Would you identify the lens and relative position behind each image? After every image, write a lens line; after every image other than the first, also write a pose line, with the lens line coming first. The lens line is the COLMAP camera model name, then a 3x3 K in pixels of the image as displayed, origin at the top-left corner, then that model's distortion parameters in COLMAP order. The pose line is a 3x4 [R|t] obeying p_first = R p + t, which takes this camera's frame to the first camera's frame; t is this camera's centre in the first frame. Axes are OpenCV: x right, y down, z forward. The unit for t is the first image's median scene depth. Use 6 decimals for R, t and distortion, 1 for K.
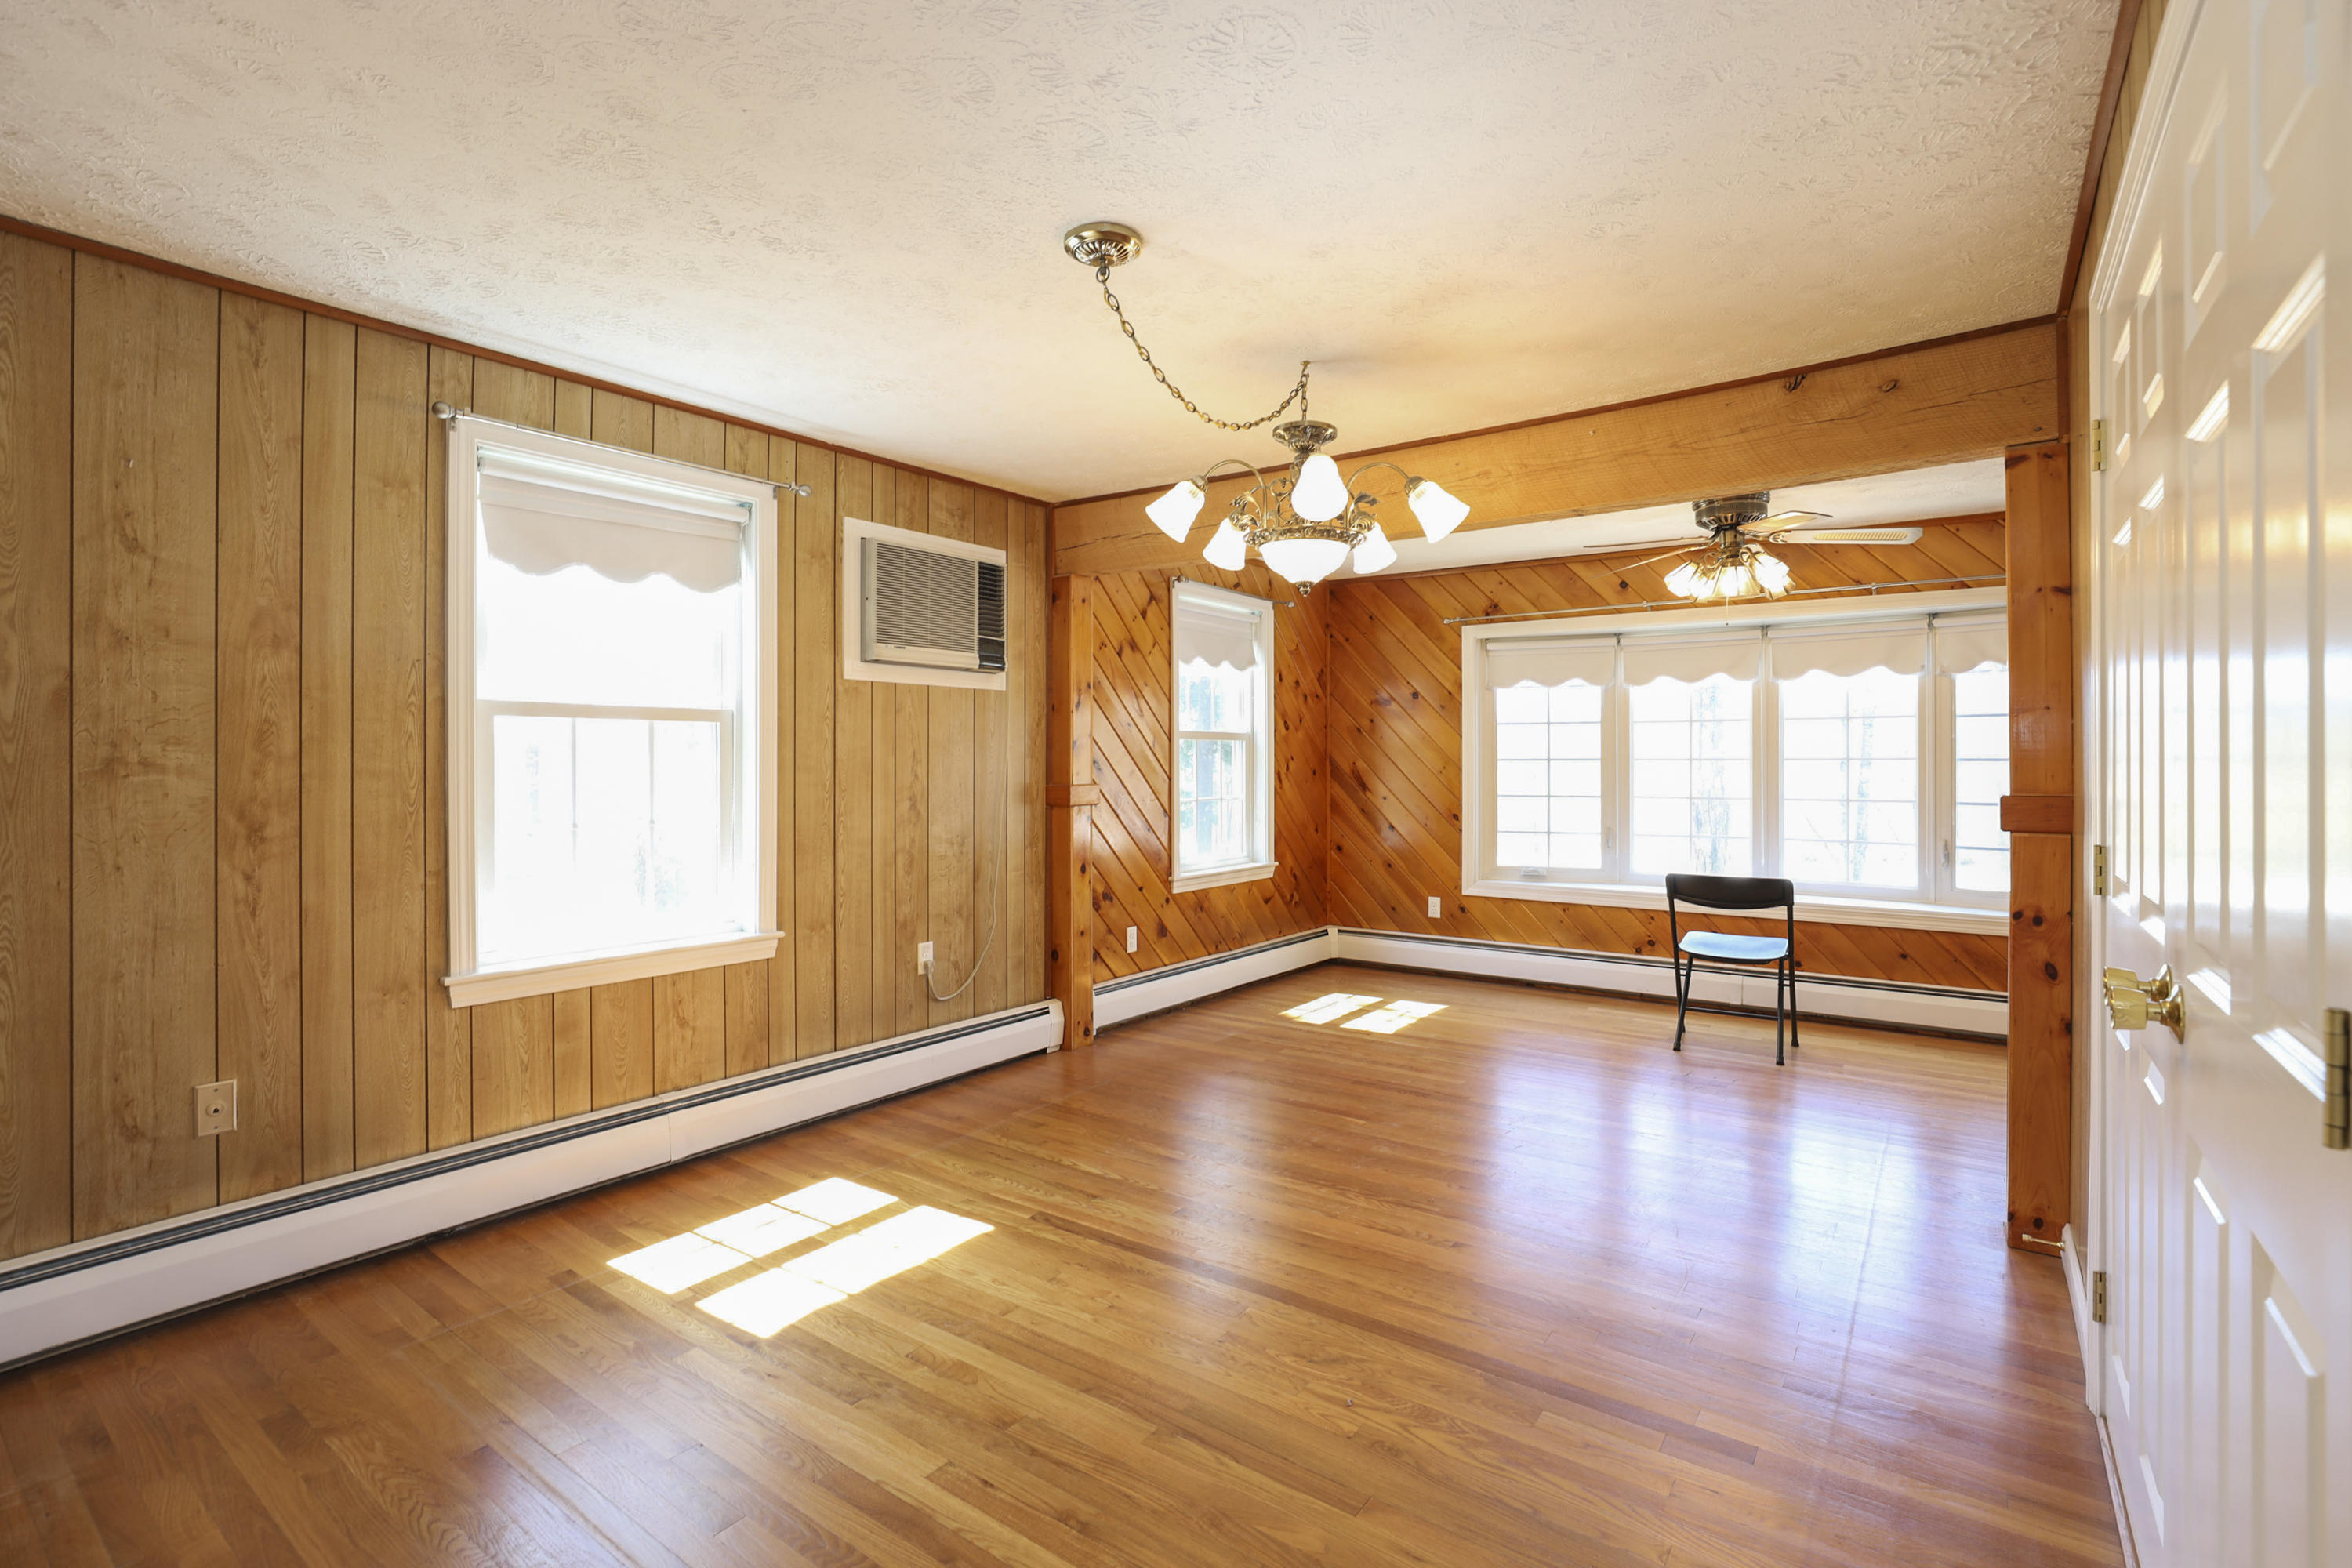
lens RADIAL K [[1074.7, 0, 1185.9], [0, 1074.7, 764.4], [0, 0, 1]] dist [-0.004469, 0.004055]
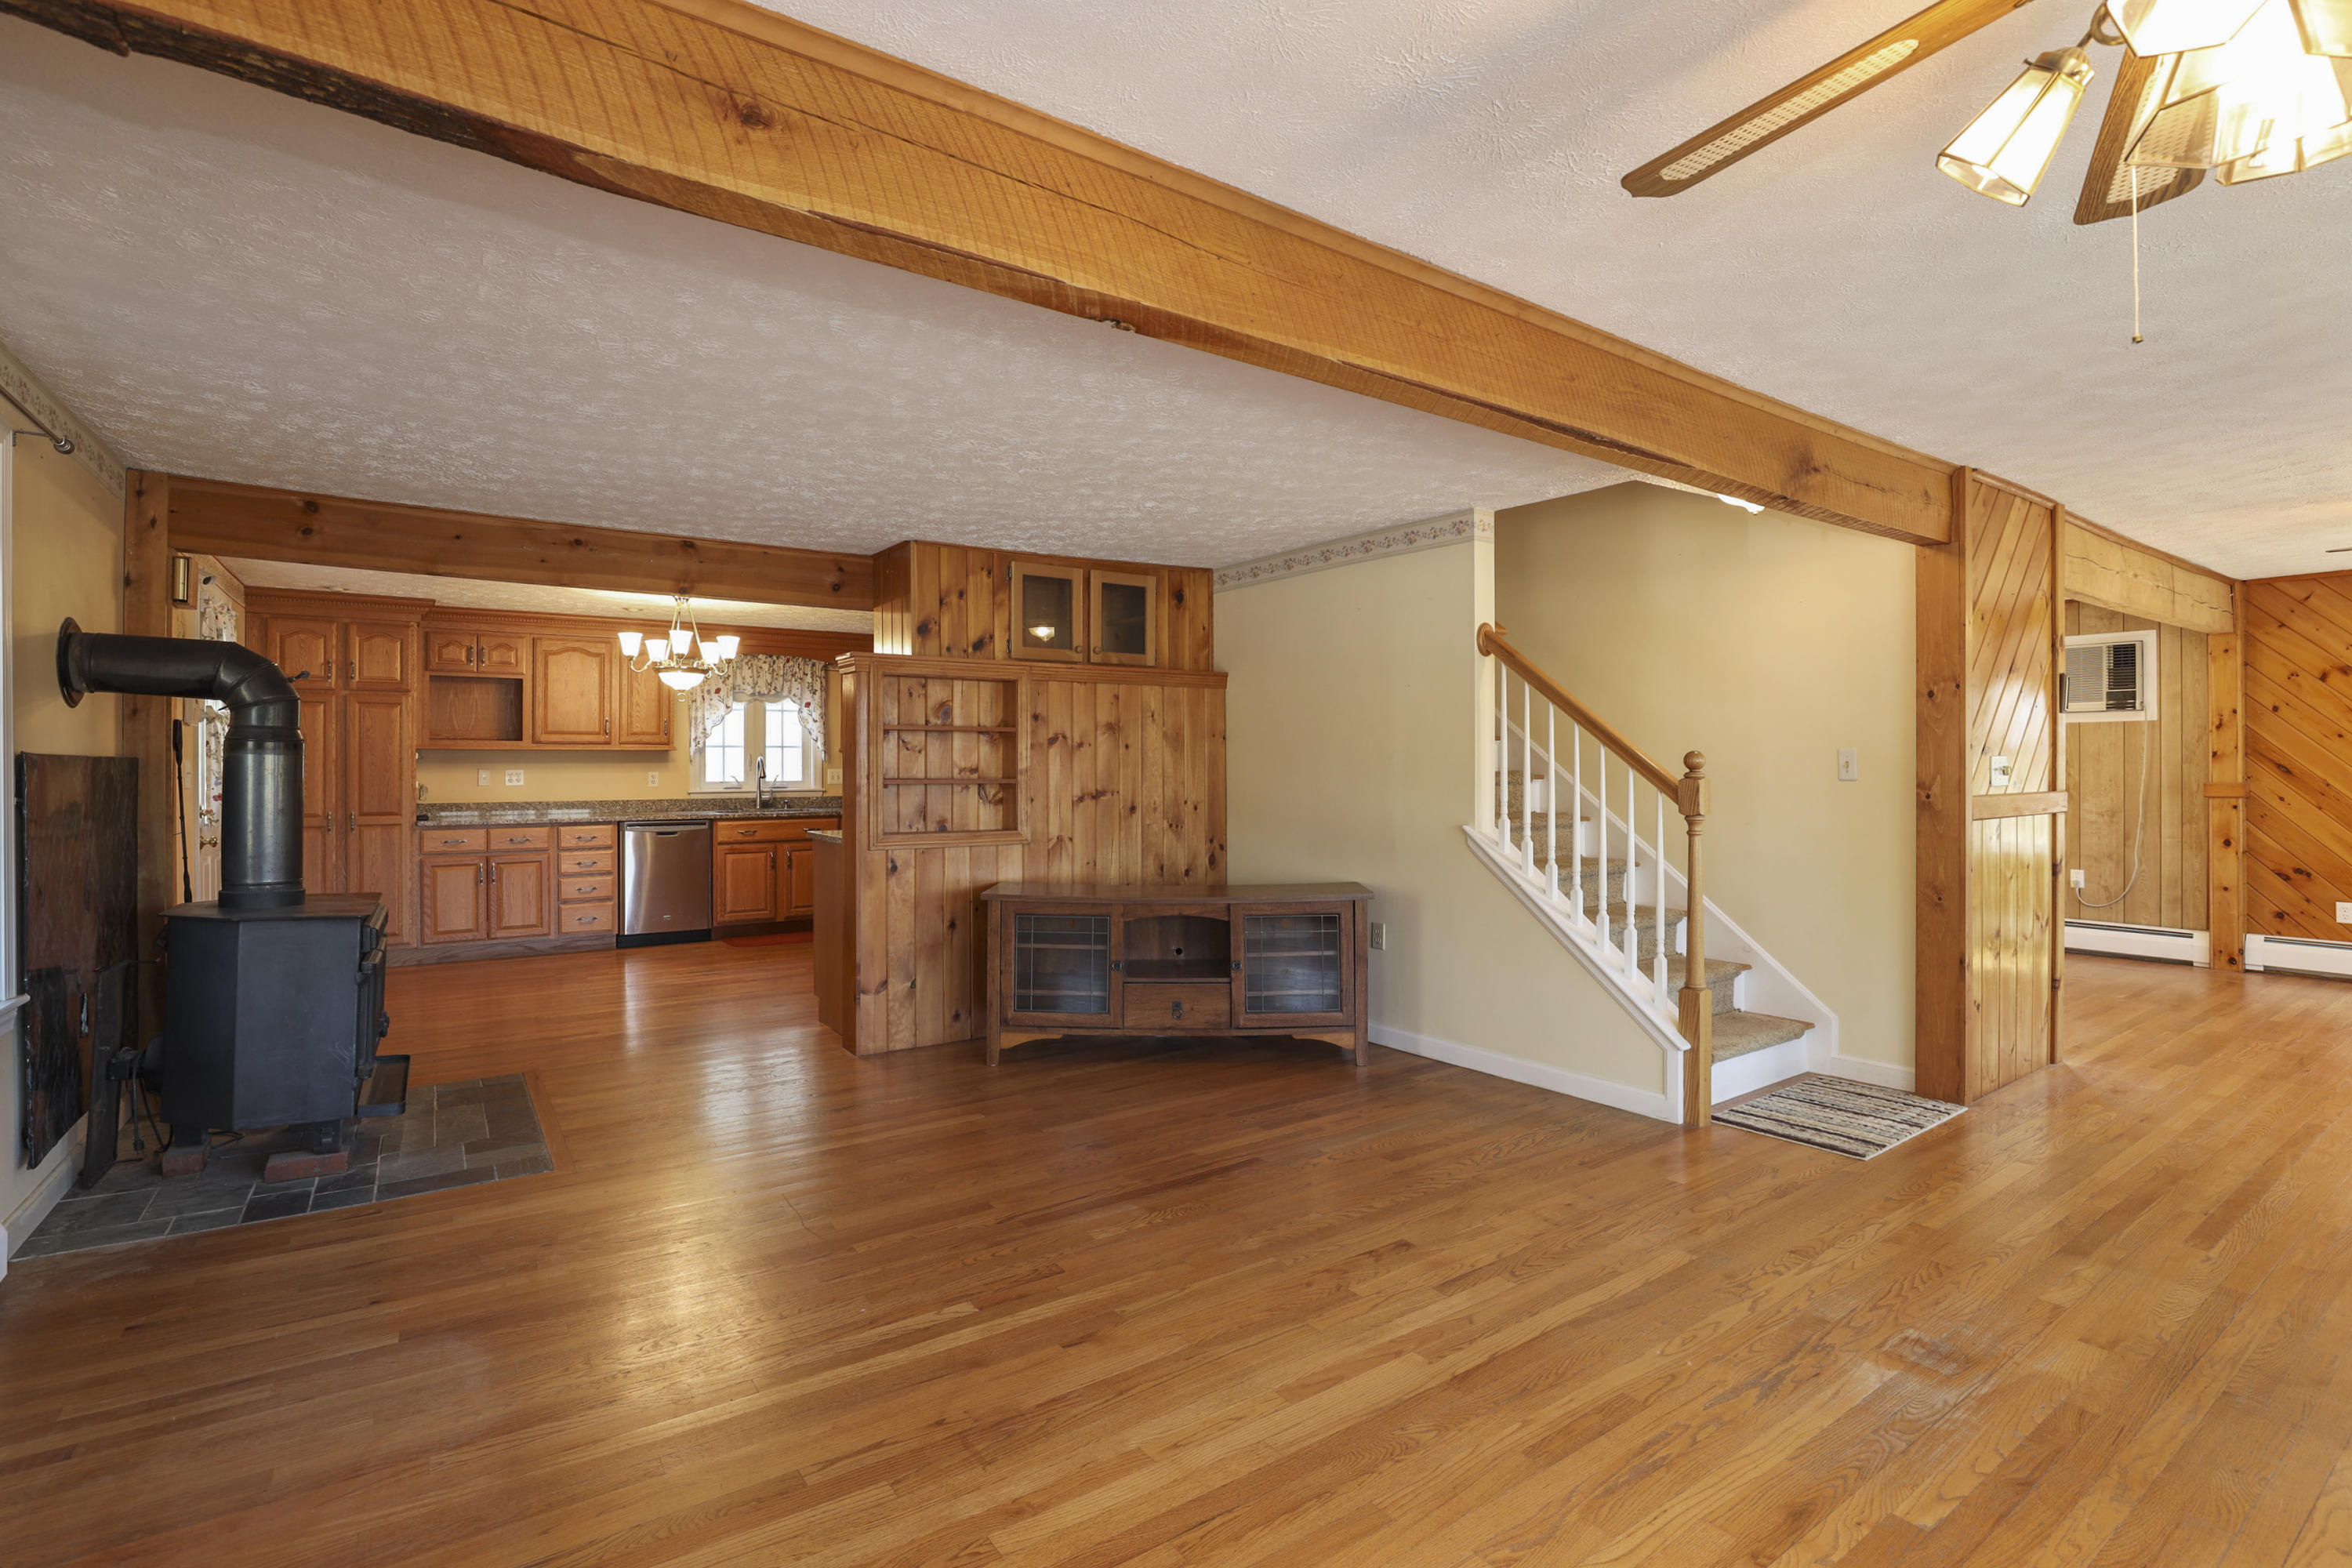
lens RADIAL K [[1120.6, 0, 1191.7], [0, 1120.6, 768.0], [0, 0, 1]] dist [-0.000034, -0.001340]
pose [[-0.318154, 0.006998, -0.948013, 2.378658], [0.001914, 0.999975, 0.006739, -0.018281], [0.948037, 0.000329, -0.318160, 0.260453]]
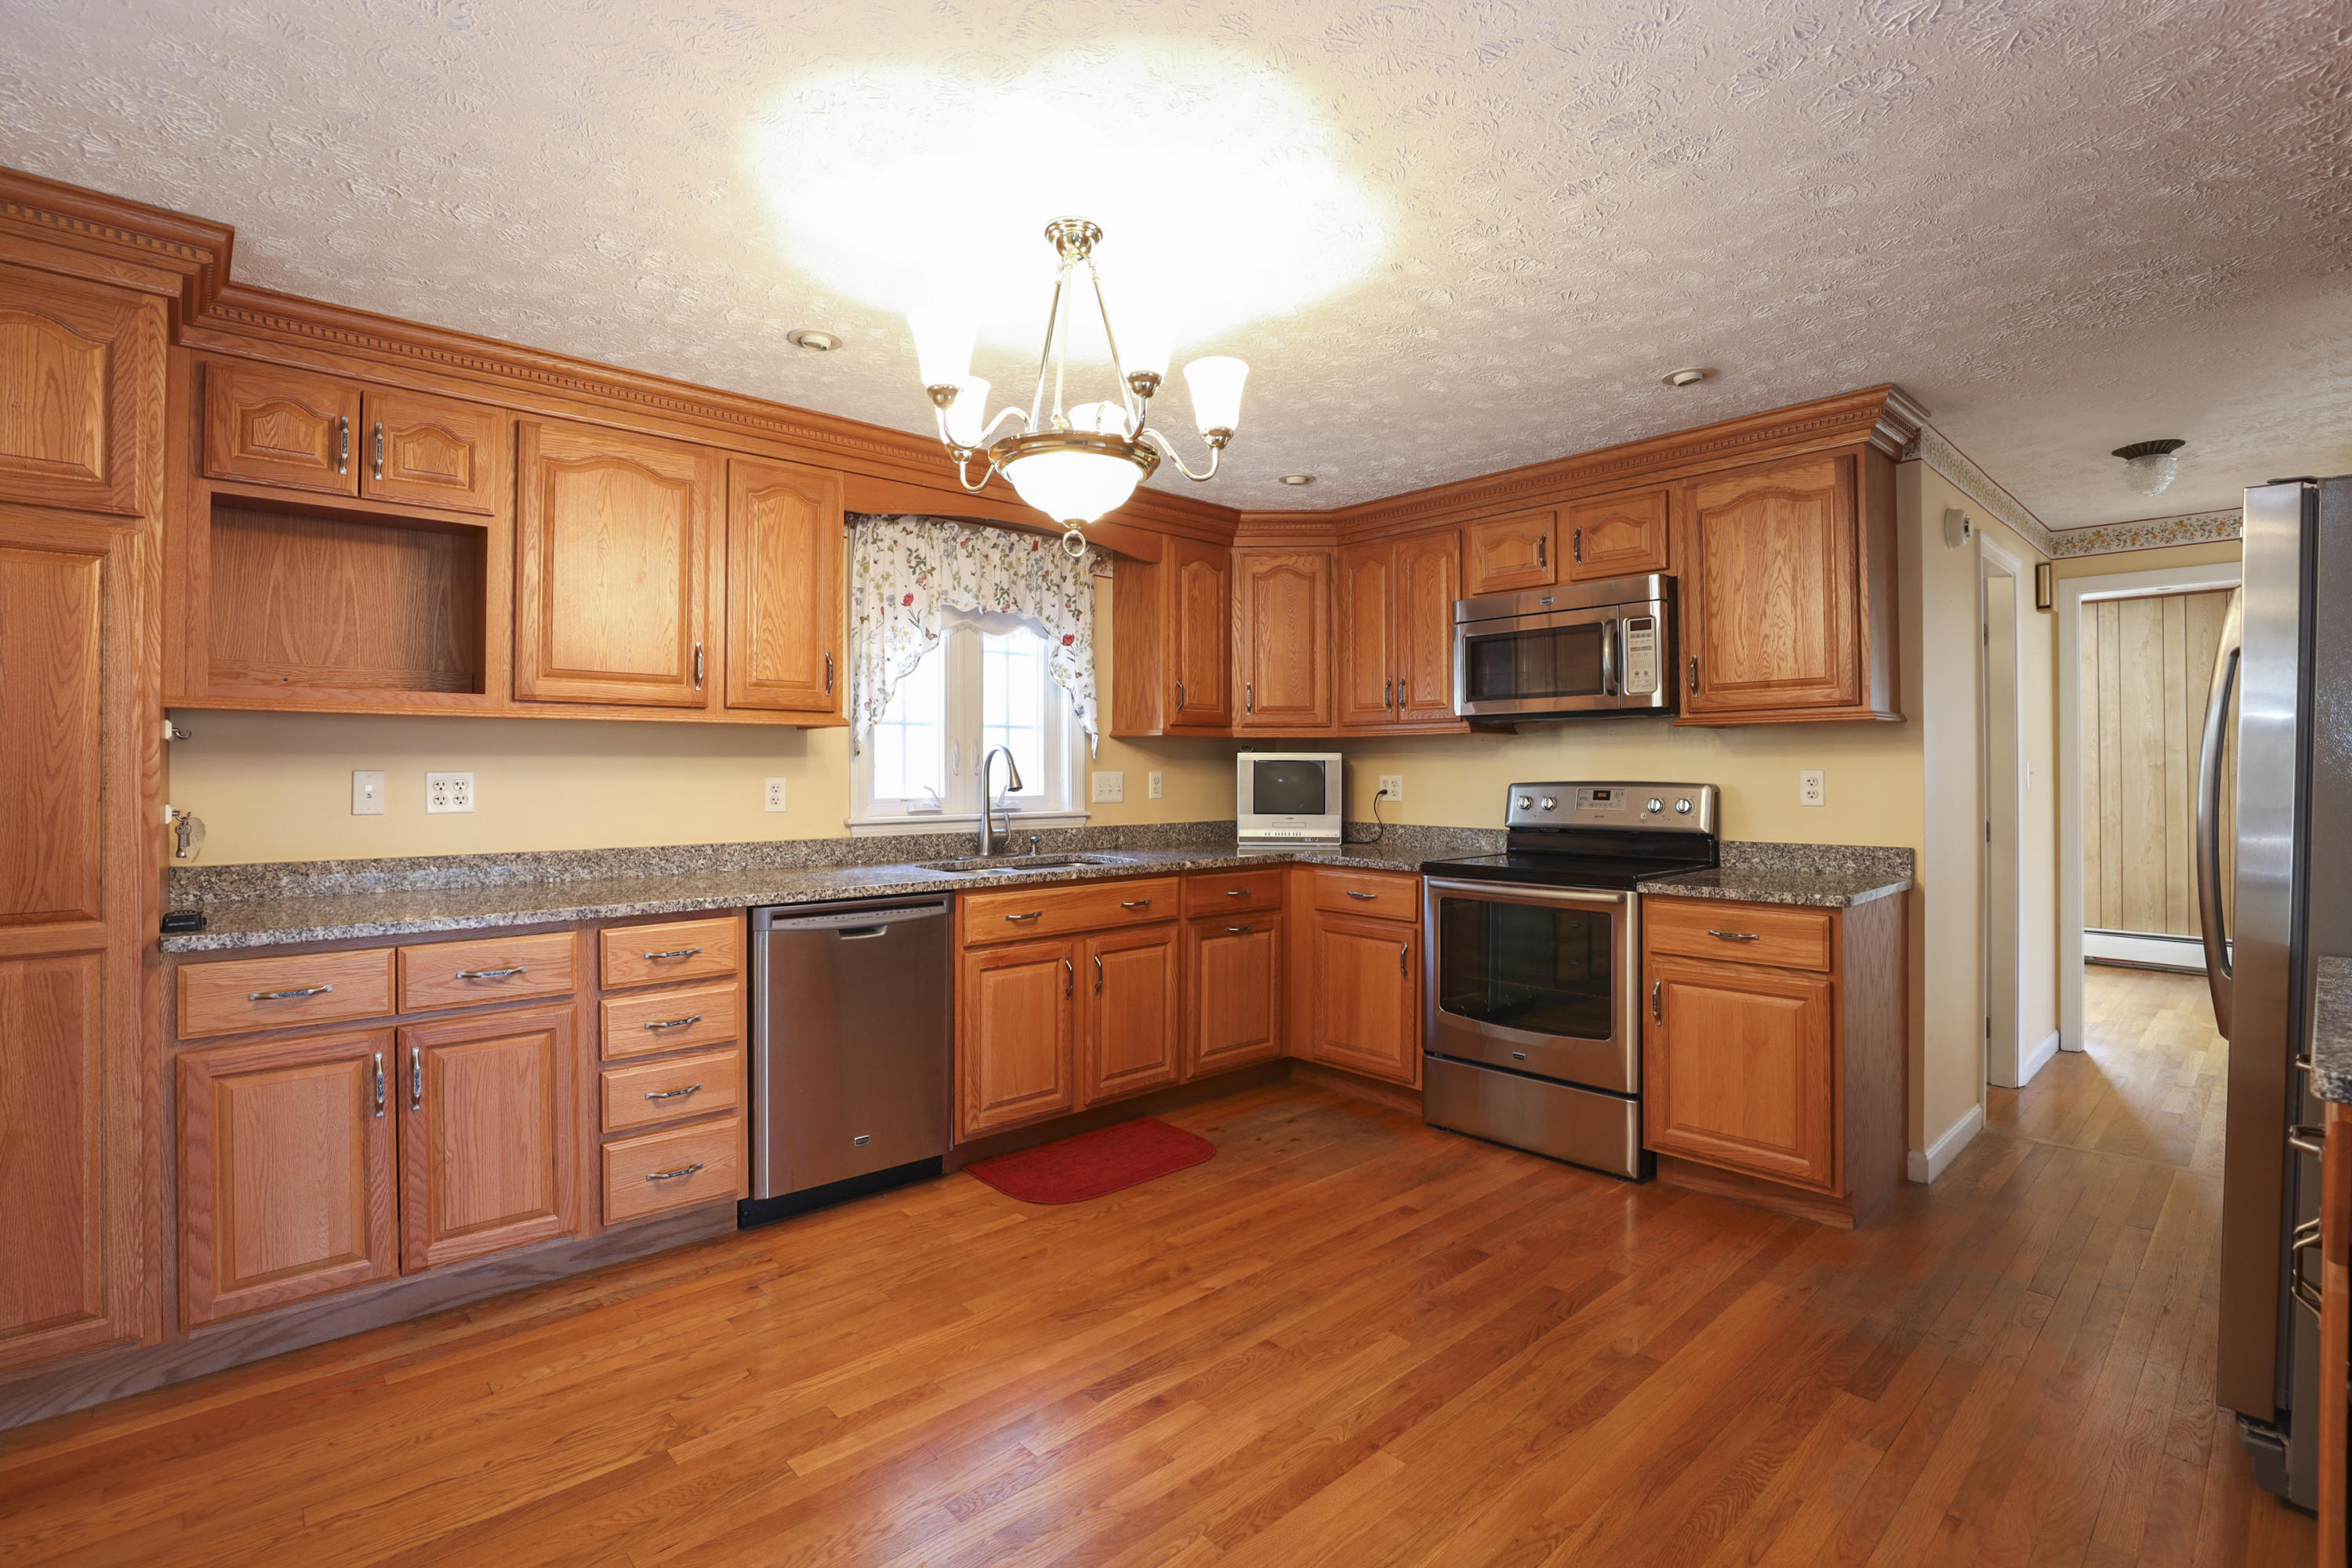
lens RADIAL K [[1074.7, 0, 1167.7], [0, 1074.7, 771.0], [0, 0, 1]] dist [-0.004469, 0.004055]
pose [[-0.200631, 0.006961, -0.979642, 2.104472], [0.000191, 0.999975, 0.007066, -0.015656], [0.979667, 0.001230, -0.200628, -0.096466]]
